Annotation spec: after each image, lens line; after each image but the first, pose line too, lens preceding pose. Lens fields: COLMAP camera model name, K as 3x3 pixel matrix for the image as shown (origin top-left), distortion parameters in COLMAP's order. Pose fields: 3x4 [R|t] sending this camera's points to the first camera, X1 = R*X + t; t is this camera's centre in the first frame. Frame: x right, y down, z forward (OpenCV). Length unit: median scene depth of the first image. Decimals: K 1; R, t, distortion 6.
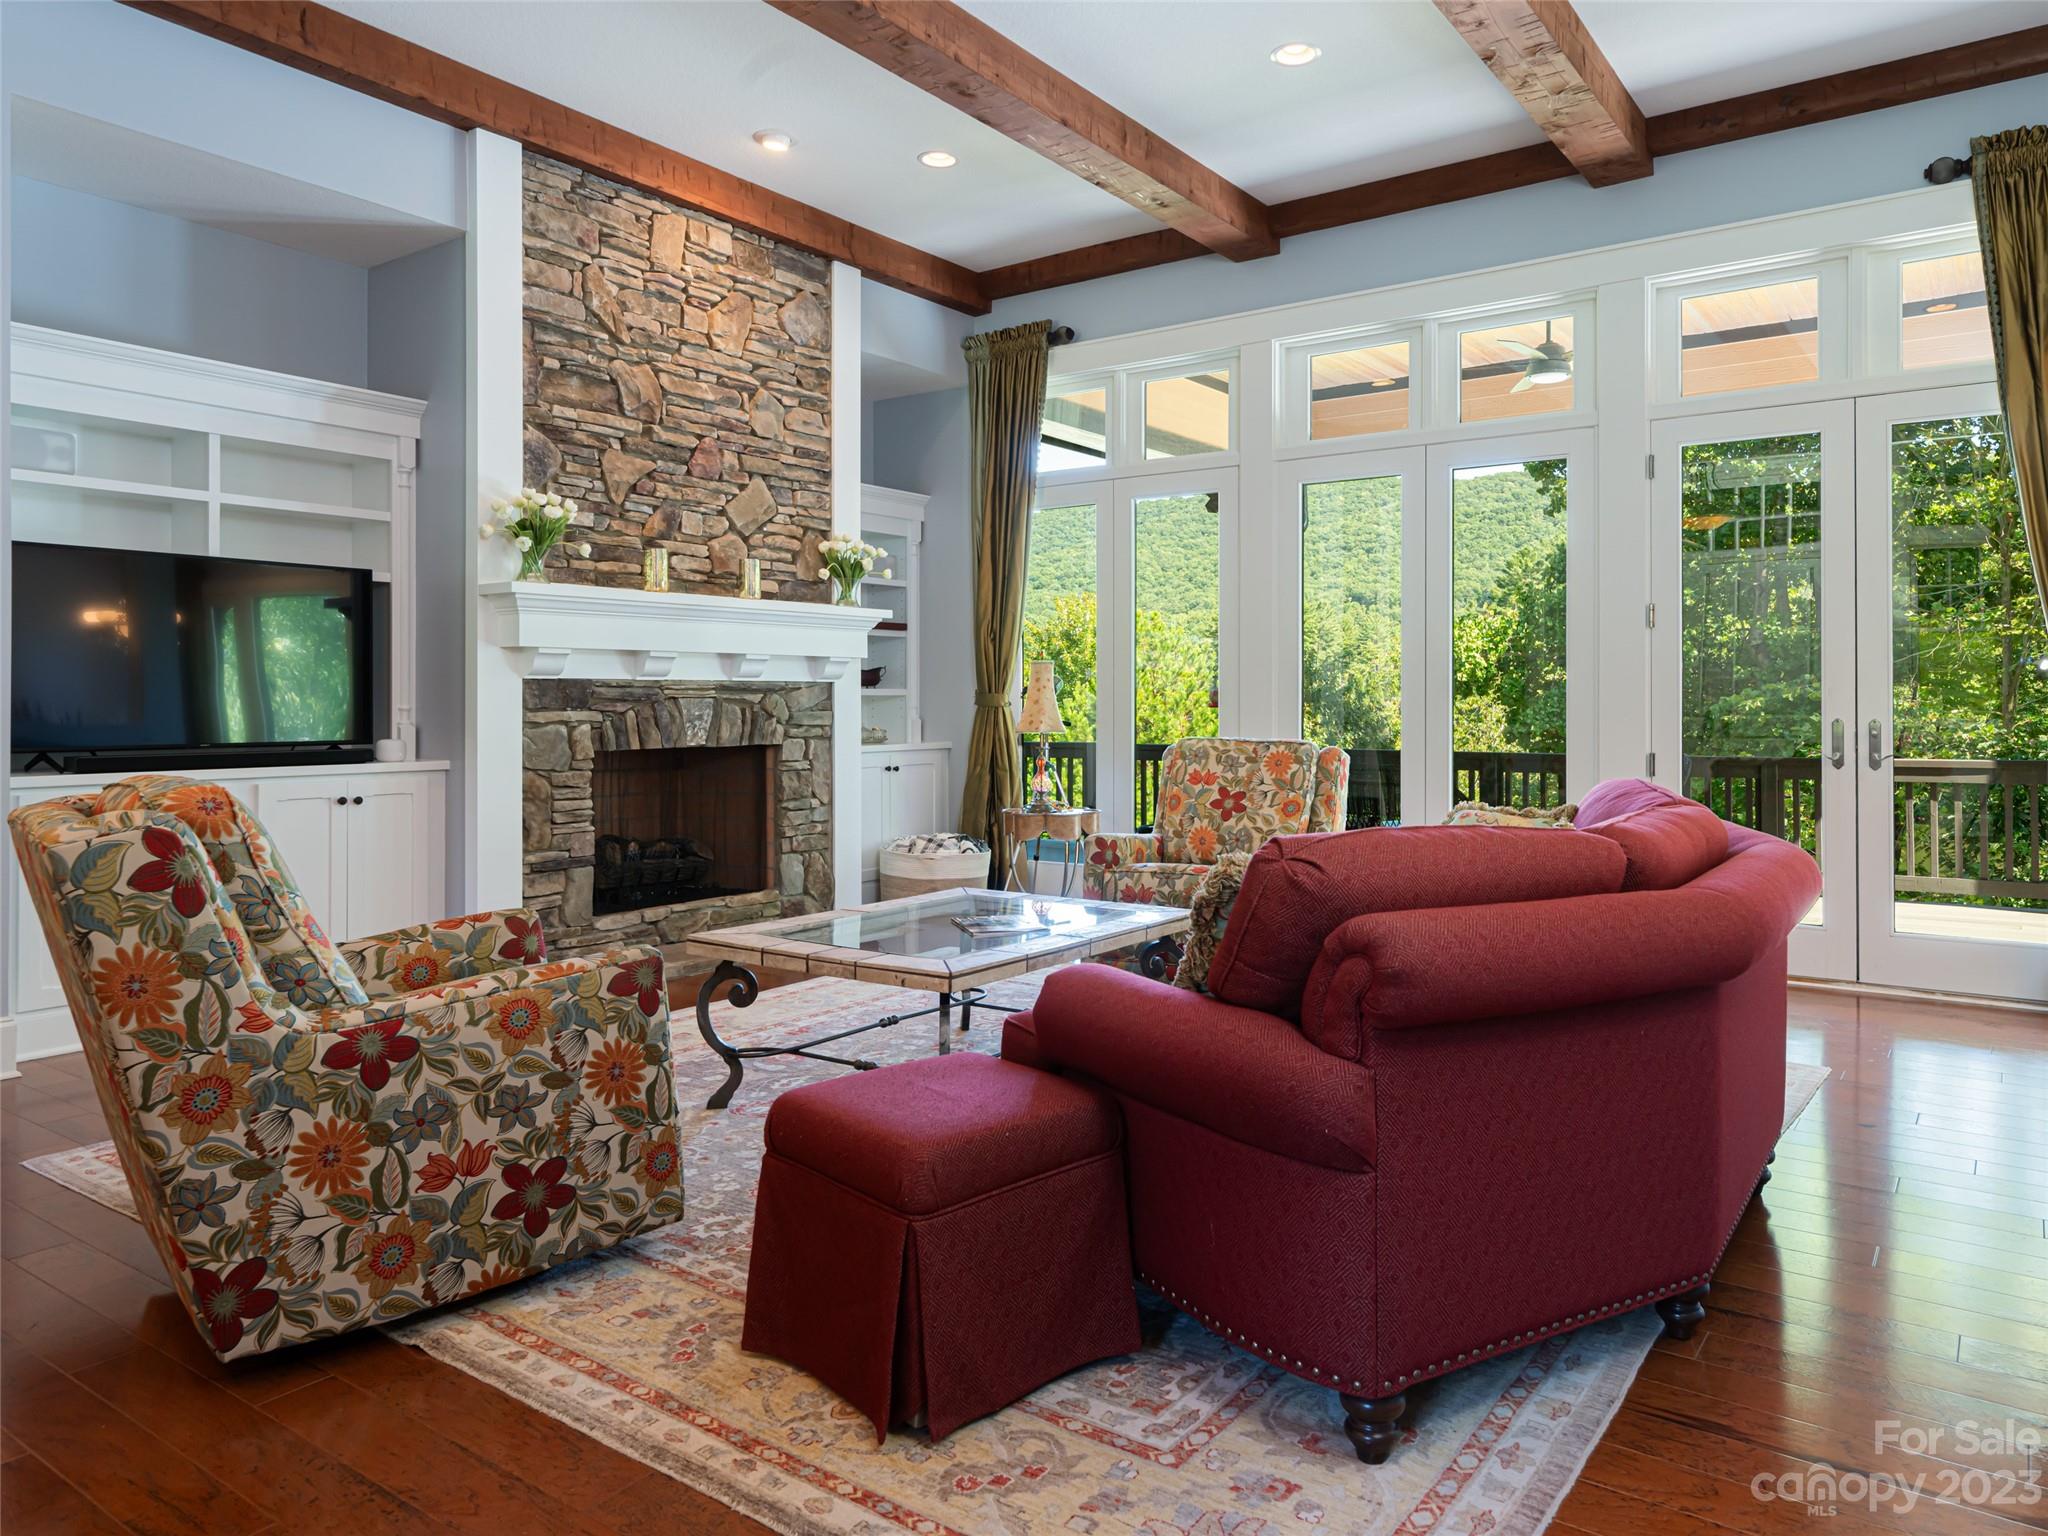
lens RADIAL K [[1321.0, 0, 1030.5], [0, 1321.0, 690.8], [0, 0, 1]] dist [0.007016, -0.000839]
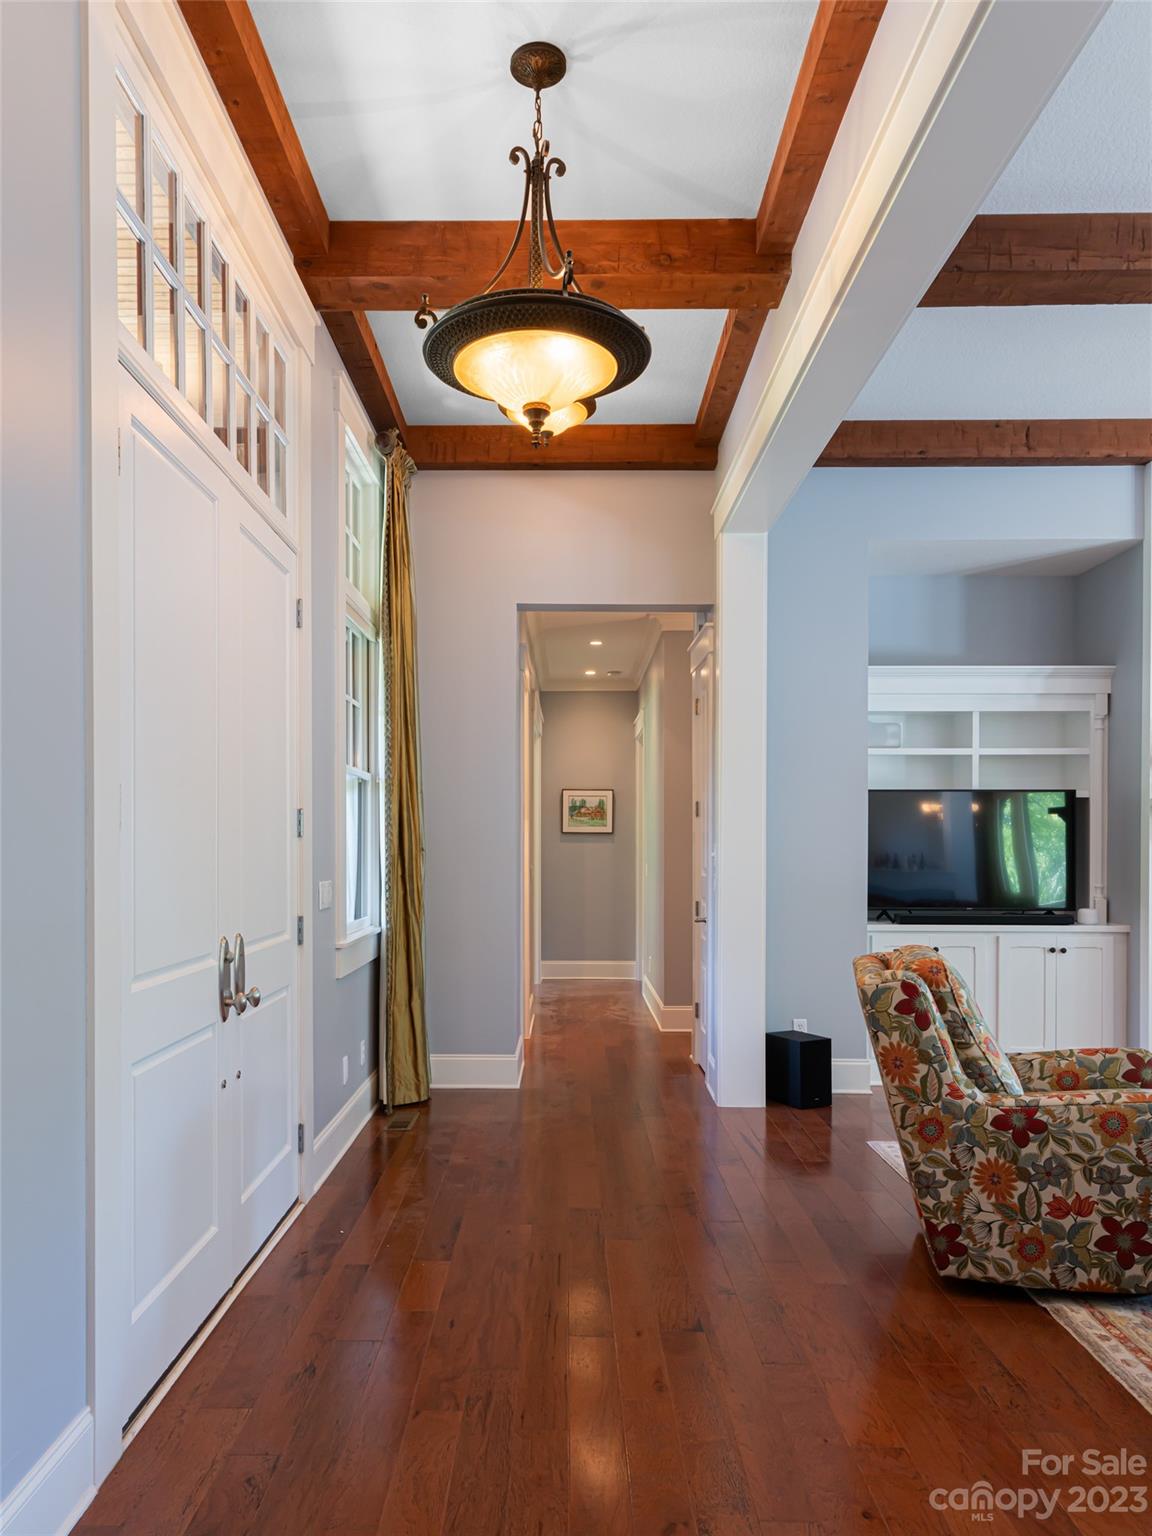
lens RADIAL K [[1307.6, 0, 576.0], [0, 1307.6, 769.9], [0, 0, 1]] dist [0.011140, 0.005588]
pose [[0.597163, 0.002677, -0.802116, 0.494921], [-0.000615, 0.999996, 0.002880, -0.180327], [0.802120, -0.001227, 0.597162, -0.443013]]
